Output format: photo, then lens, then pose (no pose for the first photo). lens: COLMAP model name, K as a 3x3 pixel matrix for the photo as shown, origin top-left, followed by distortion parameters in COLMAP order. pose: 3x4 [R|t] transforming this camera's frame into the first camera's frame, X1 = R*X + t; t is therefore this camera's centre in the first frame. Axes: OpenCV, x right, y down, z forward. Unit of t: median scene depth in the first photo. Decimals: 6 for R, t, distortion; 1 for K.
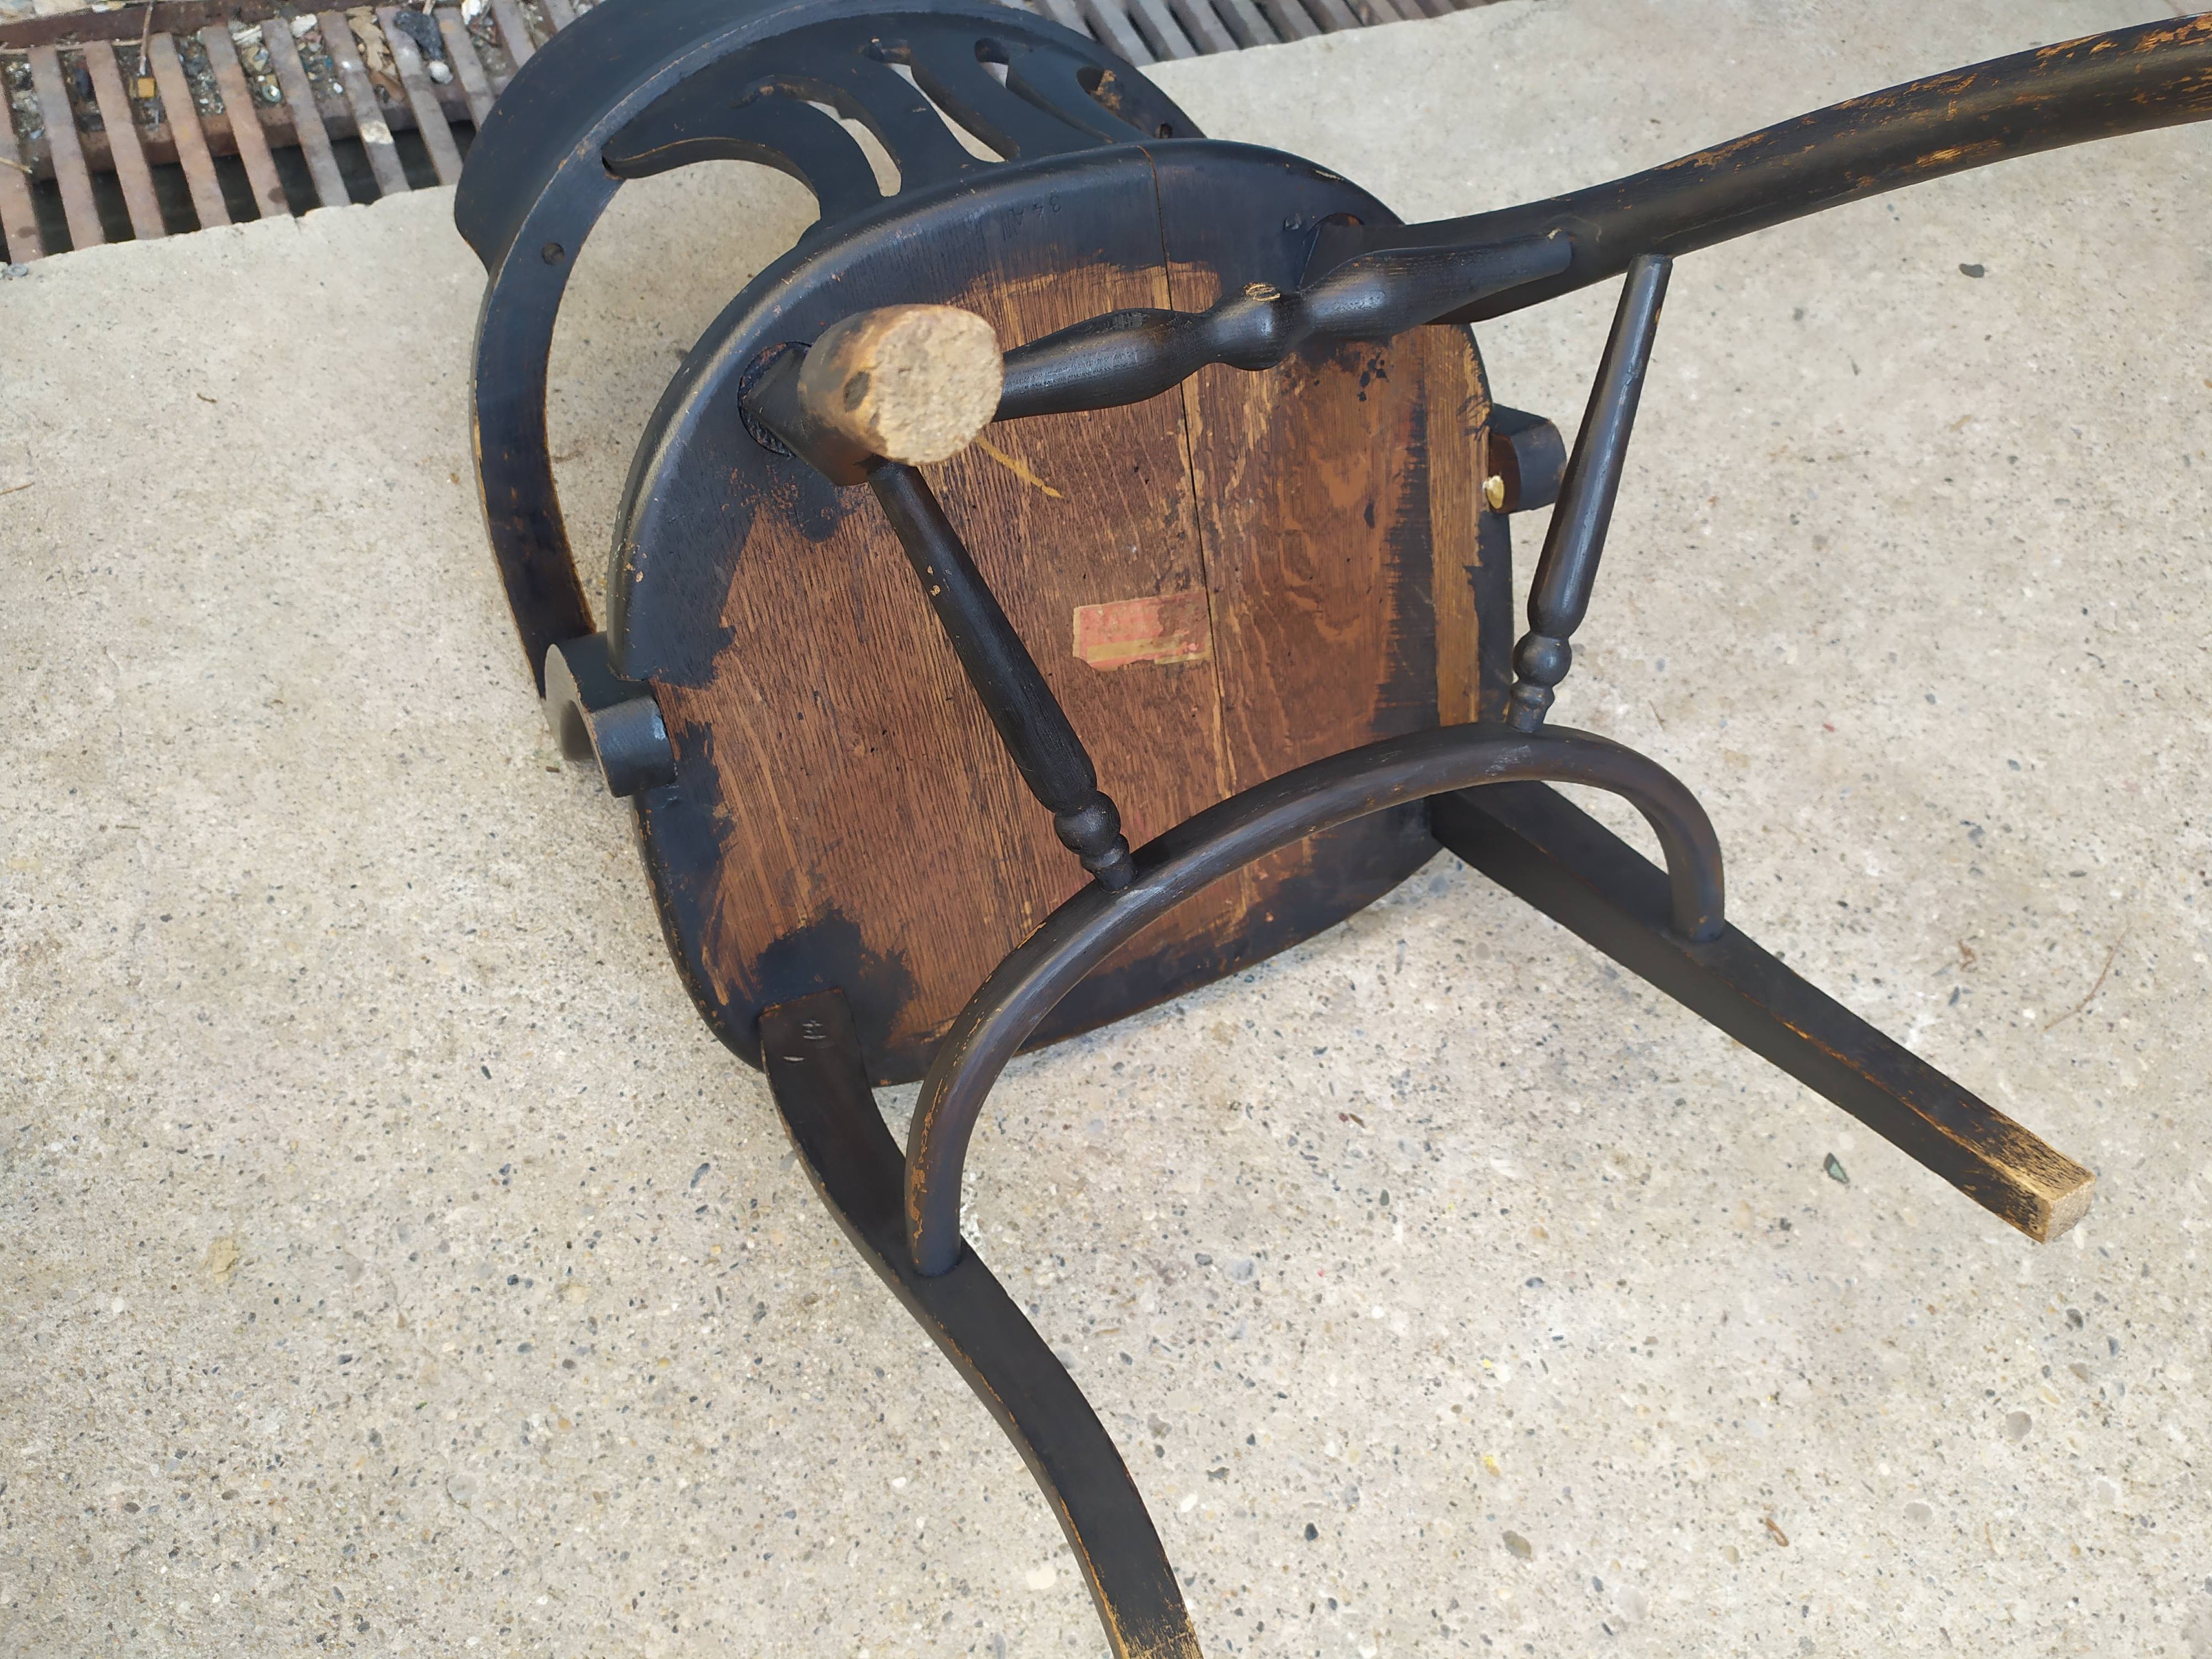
lens RADIAL K [[1631.0, 0, 1108.7], [0, 1631.0, 866.2], [0, 0, 1]] dist [0.058619, -0.087692]
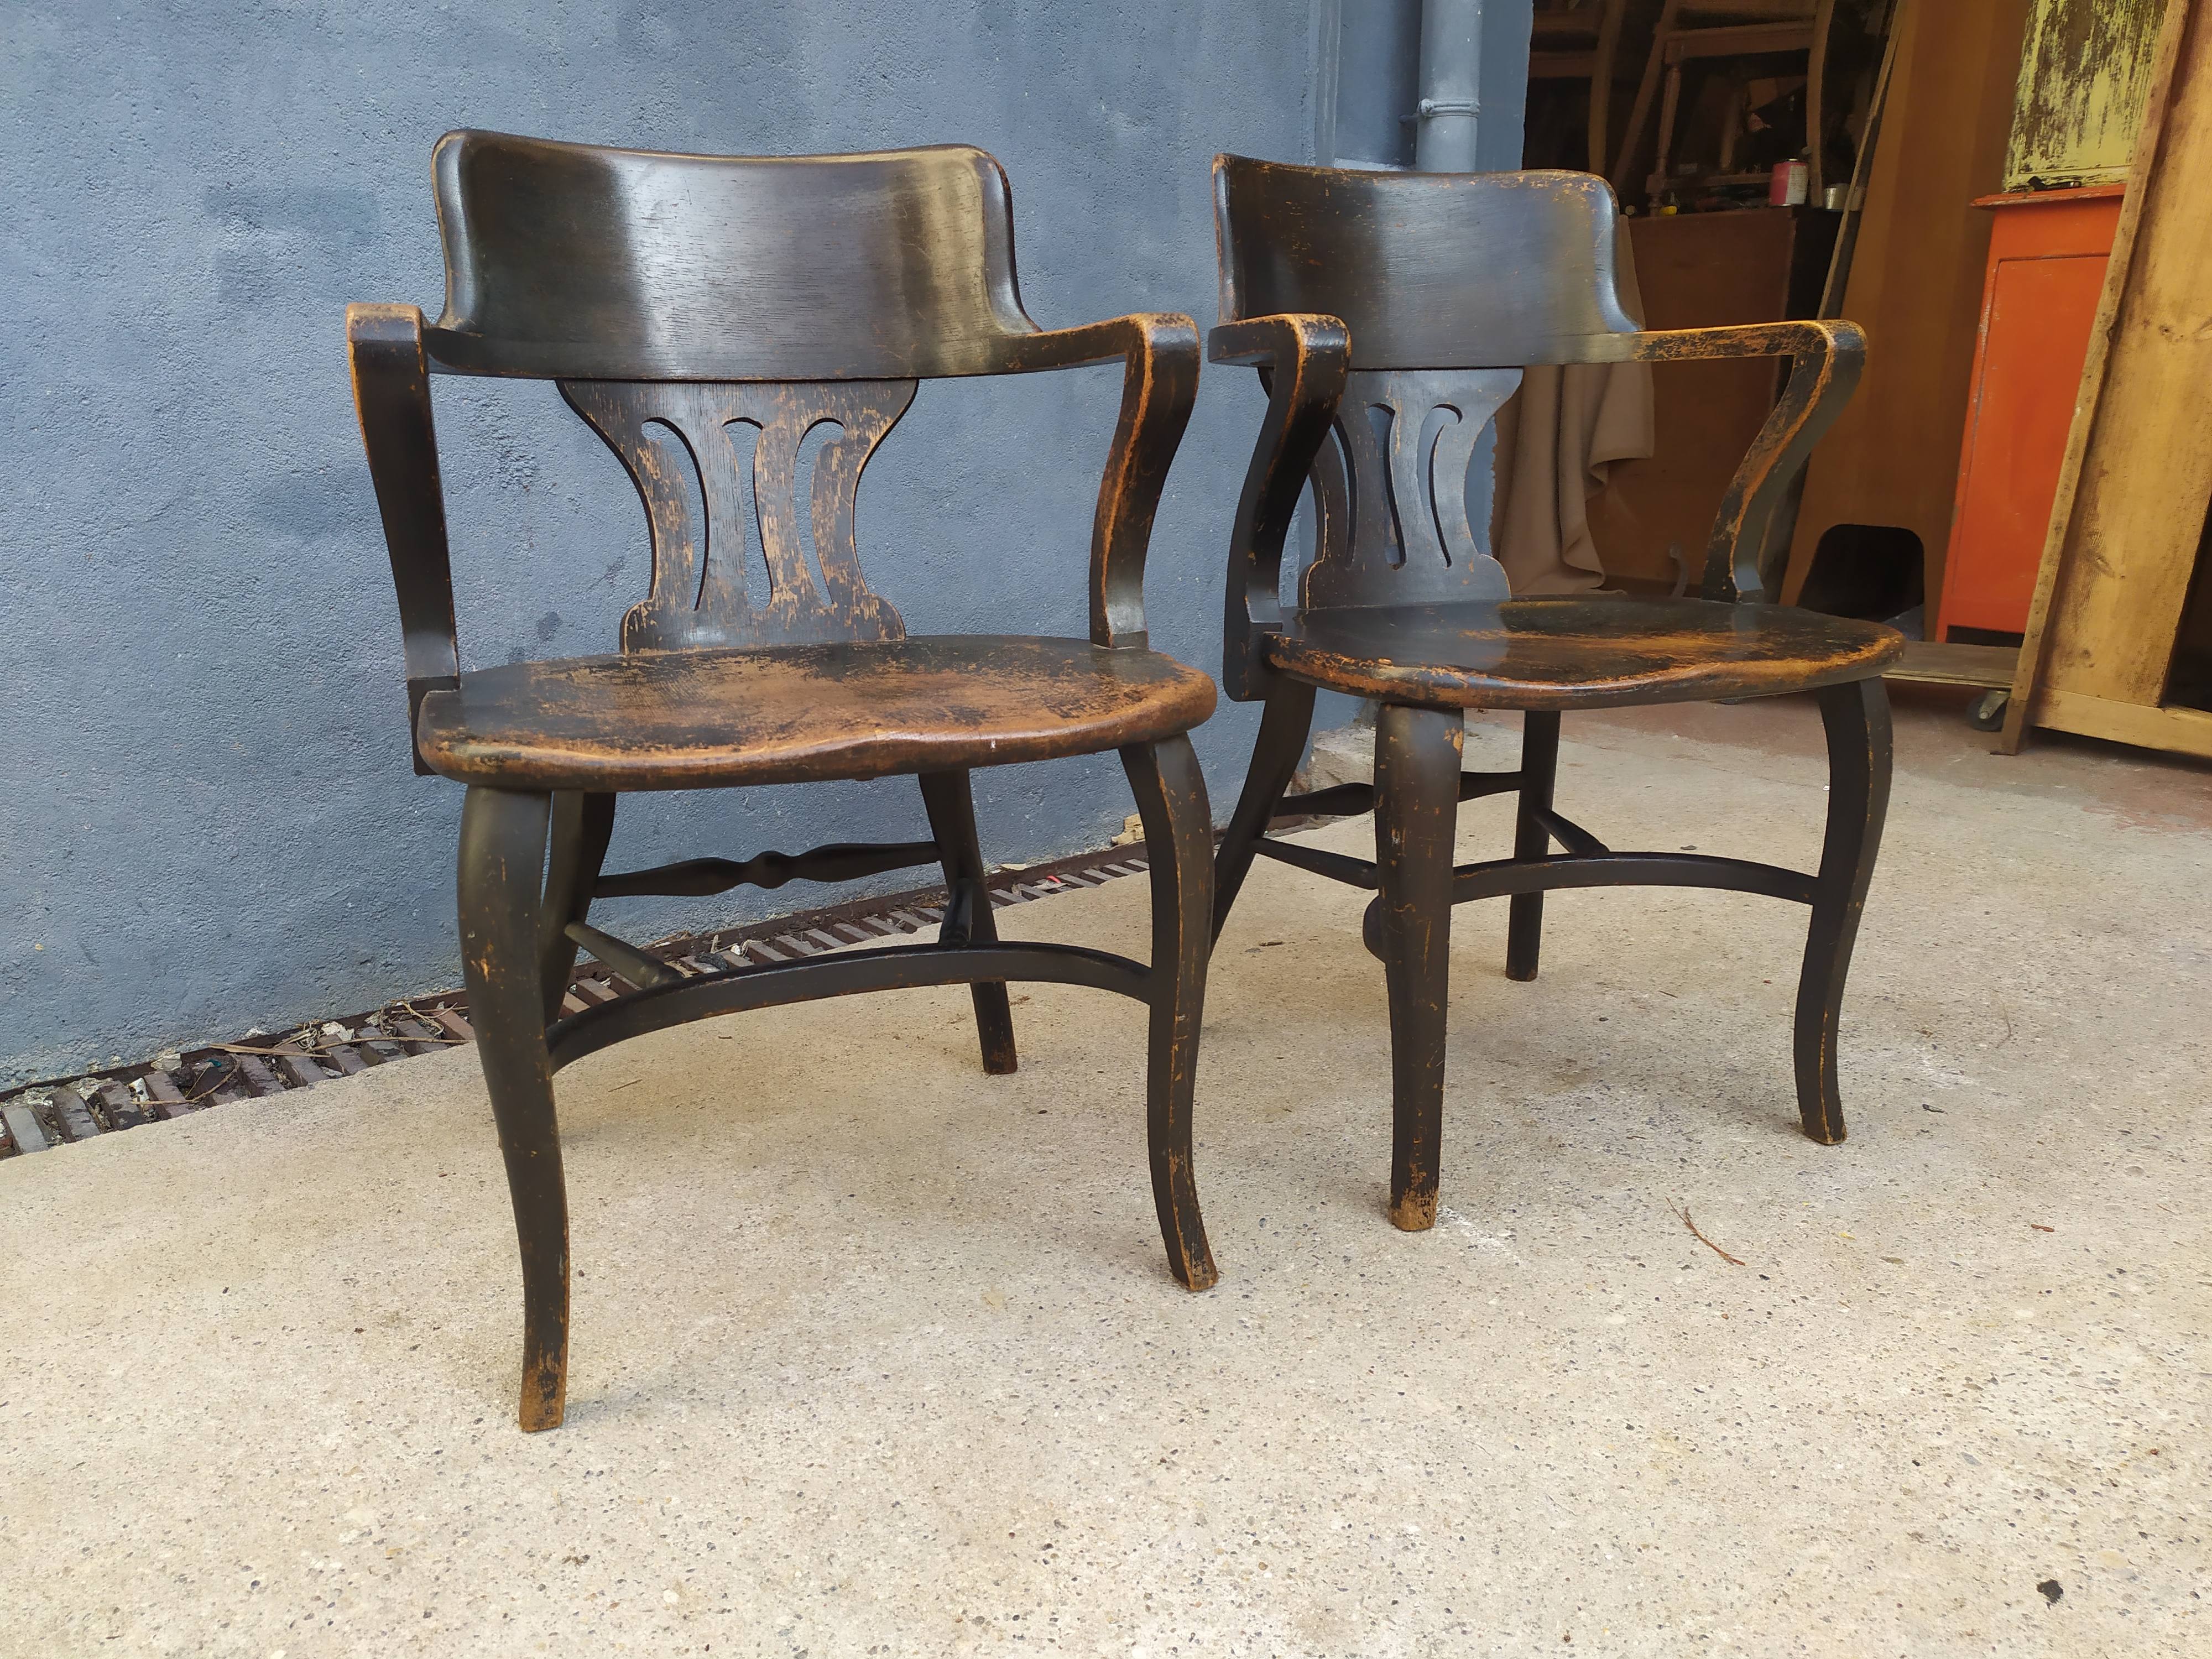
lens RADIAL K [[1658.8, 0, 1107.2], [0, 1658.8, 824.8], [0, 0, 1]] dist [0.076293, -0.097030]
pose [[0.952250, -0.201830, 0.229094, -0.642396], [0.304676, 0.676786, -0.670174, 0.891002], [-0.019787, 0.707973, 0.705963, -0.293843]]
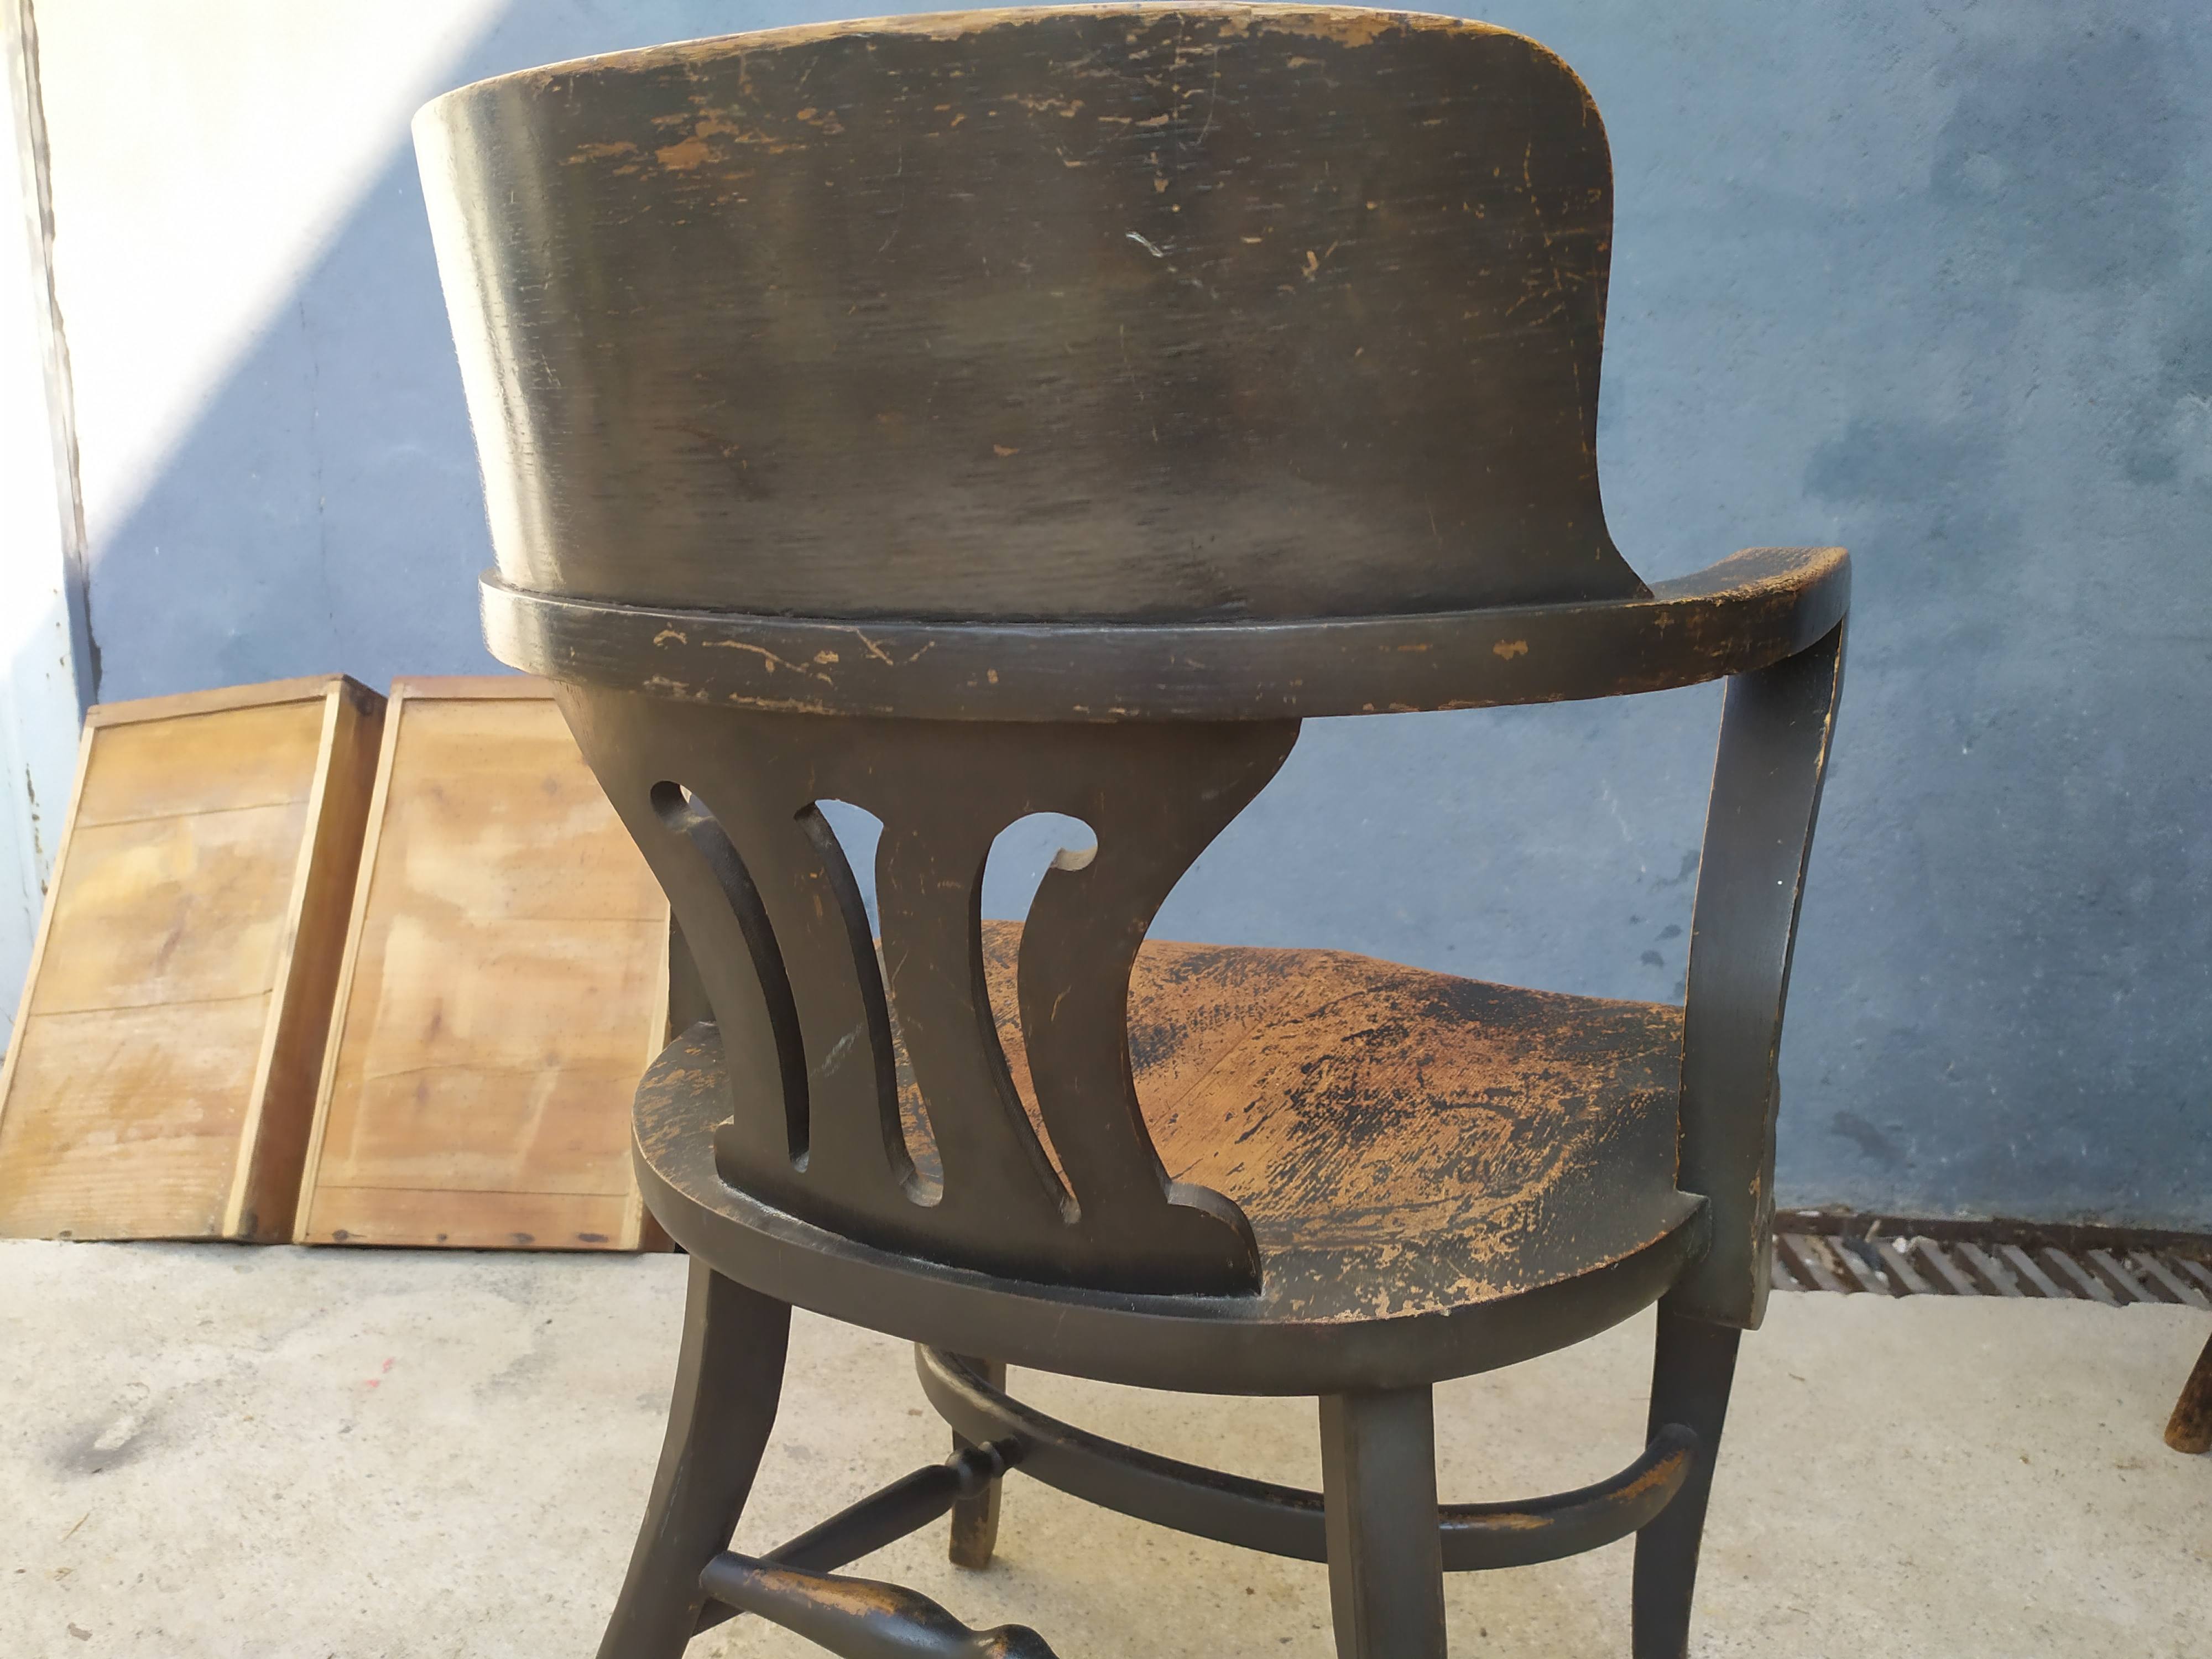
lens RADIAL K [[1718.4, 0, 1117.5], [0, 1718.4, 812.6], [0, 0, 1]] dist [-0.003416, 0.012391]
pose [[0.874064, -0.042358, -0.483961, -0.429552], [-0.360073, 0.612264, -0.703903, 0.670861], [0.326128, 0.789518, 0.519906, -0.210353]]
